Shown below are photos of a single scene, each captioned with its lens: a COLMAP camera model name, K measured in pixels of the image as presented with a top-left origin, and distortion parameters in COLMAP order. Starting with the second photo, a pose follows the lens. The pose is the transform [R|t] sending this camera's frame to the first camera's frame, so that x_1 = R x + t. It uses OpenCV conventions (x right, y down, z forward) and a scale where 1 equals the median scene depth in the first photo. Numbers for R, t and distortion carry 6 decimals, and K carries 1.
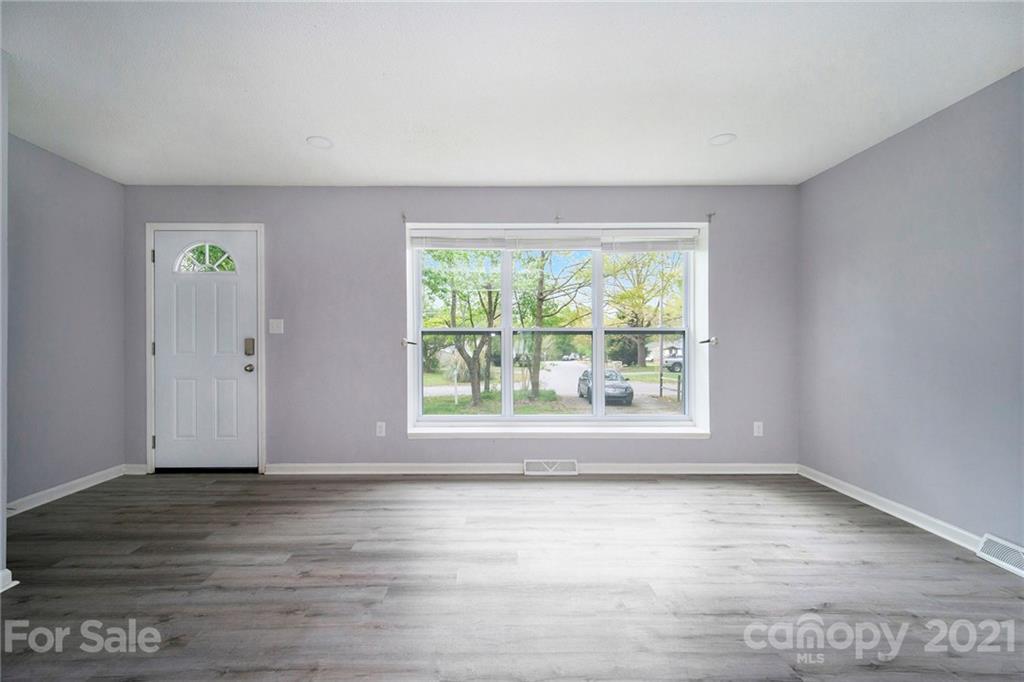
lens RADIAL K [[426.2, 0, 511.3], [0, 426.2, 334.8], [0, 0, 1]] dist [0.000730, -0.000494]
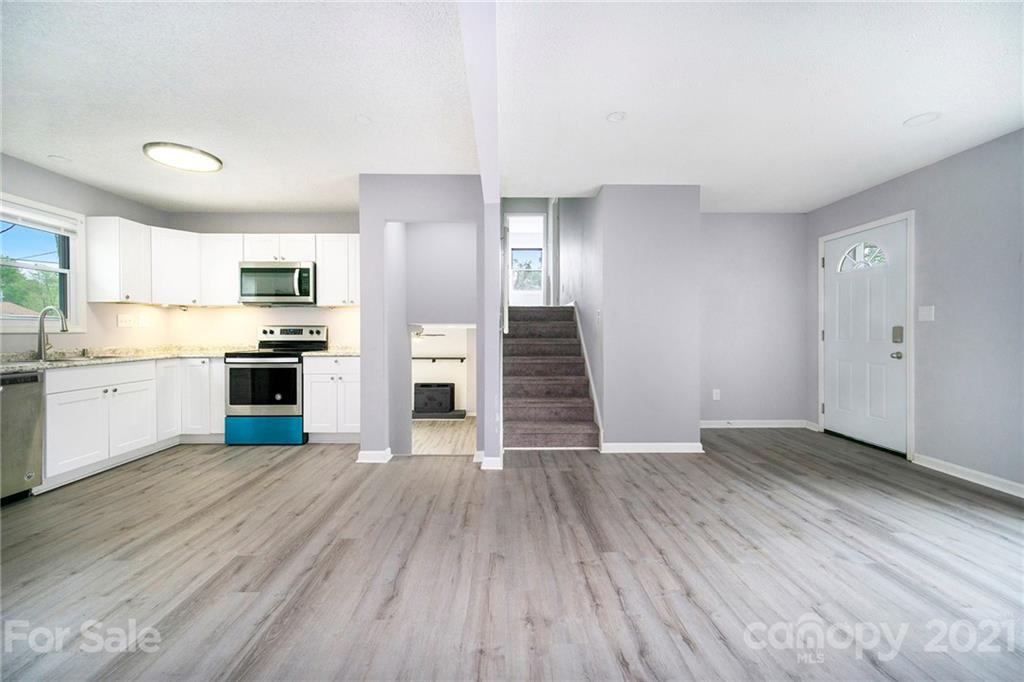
lens RADIAL K [[426.2, 0, 504.9], [0, 426.2, 333.9], [0, 0, 1]] dist [0.000730, -0.000494]
pose [[-0.011840, 0.006818, -0.999907, 0.556186], [0.015864, 0.999852, 0.006630, 0.005755], [0.999804, -0.015784, -0.011947, 0.080529]]
